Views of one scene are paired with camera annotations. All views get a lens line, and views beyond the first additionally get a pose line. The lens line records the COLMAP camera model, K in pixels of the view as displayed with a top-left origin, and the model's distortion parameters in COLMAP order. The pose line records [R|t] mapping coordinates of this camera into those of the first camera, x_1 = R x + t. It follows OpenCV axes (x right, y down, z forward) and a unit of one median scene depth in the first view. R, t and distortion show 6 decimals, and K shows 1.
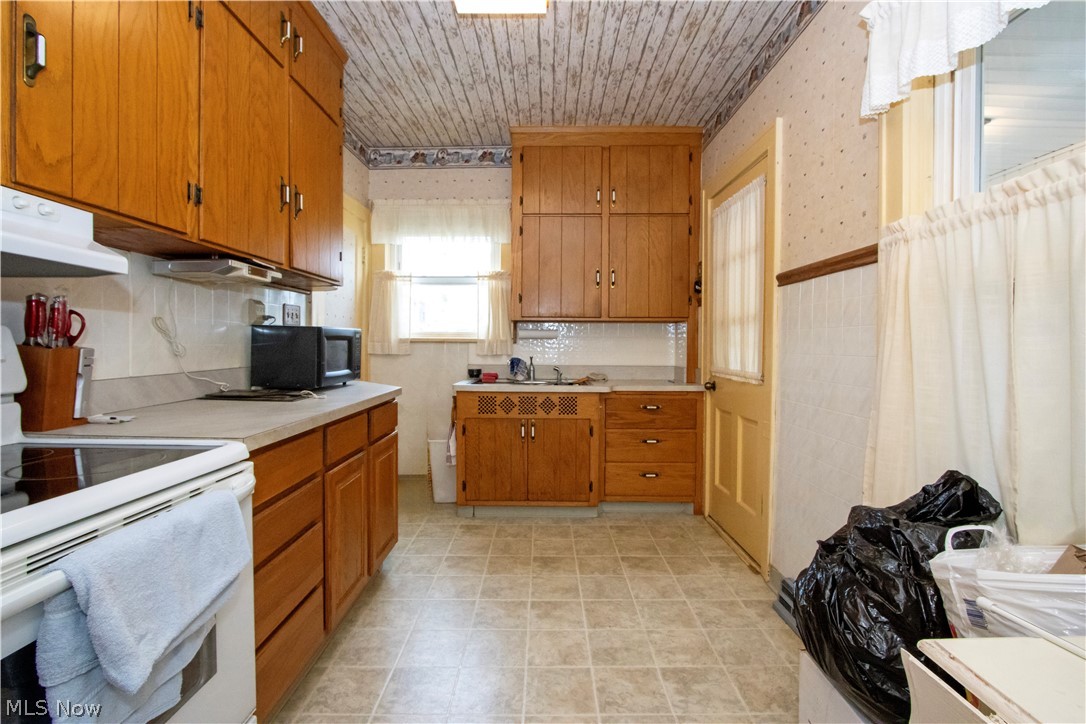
lens RADIAL K [[509.2, 0, 533.9], [0, 509.2, 349.5], [0, 0, 1]] dist [-0.010964, 0.001839]
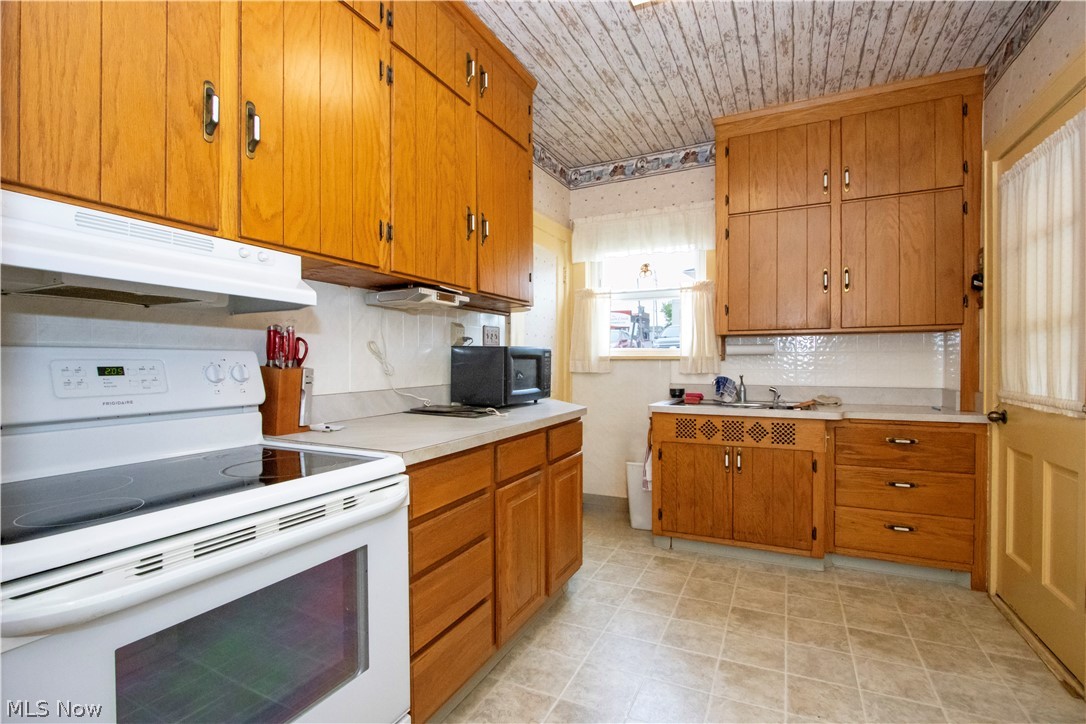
lens RADIAL K [[509.2, 0, 543.4], [0, 509.2, 364.2], [0, 0, 1]] dist [-0.010964, 0.001839]
pose [[0.904001, -0.005392, -0.427497, 0.081444], [0.003679, 0.999982, -0.004834, -0.002982], [0.427515, 0.002797, 0.904004, 0.080498]]
